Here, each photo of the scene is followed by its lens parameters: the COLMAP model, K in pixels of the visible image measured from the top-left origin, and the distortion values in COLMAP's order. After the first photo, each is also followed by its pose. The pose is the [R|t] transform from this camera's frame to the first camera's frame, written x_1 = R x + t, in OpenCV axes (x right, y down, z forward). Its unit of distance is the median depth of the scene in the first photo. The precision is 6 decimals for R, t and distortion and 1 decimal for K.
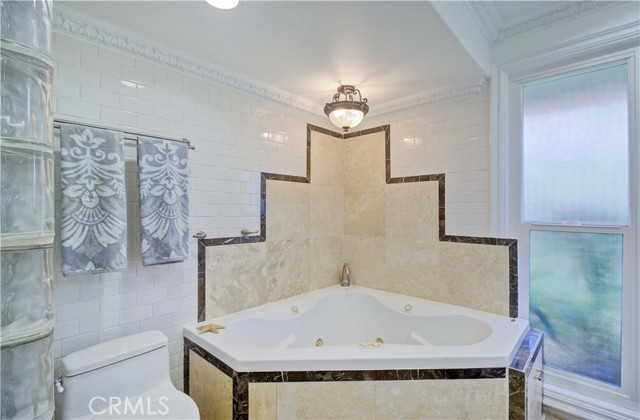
lens RADIAL K [[295.8, 0, 325.9], [0, 295.8, 210.9], [0, 0, 1]] dist [0.003711, -0.000982]
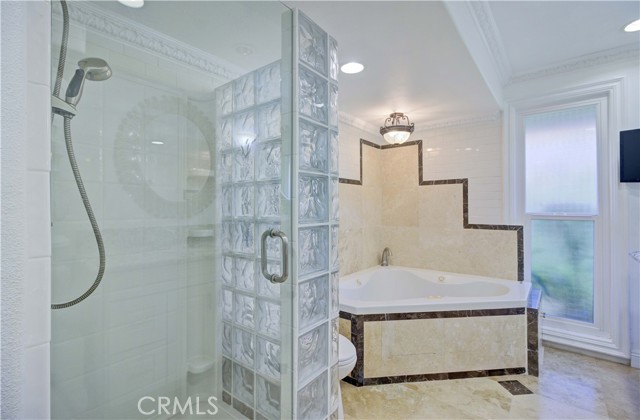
lens RADIAL K [[295.8, 0, 324.0], [0, 295.8, 206.3], [0, 0, 1]] dist [0.003711, -0.000982]
pose [[0.997457, -0.008553, 0.070751, -0.550688], [0.008585, 0.999963, -0.000143, -0.006585], [-0.070747, 0.000750, 0.997494, -0.473003]]
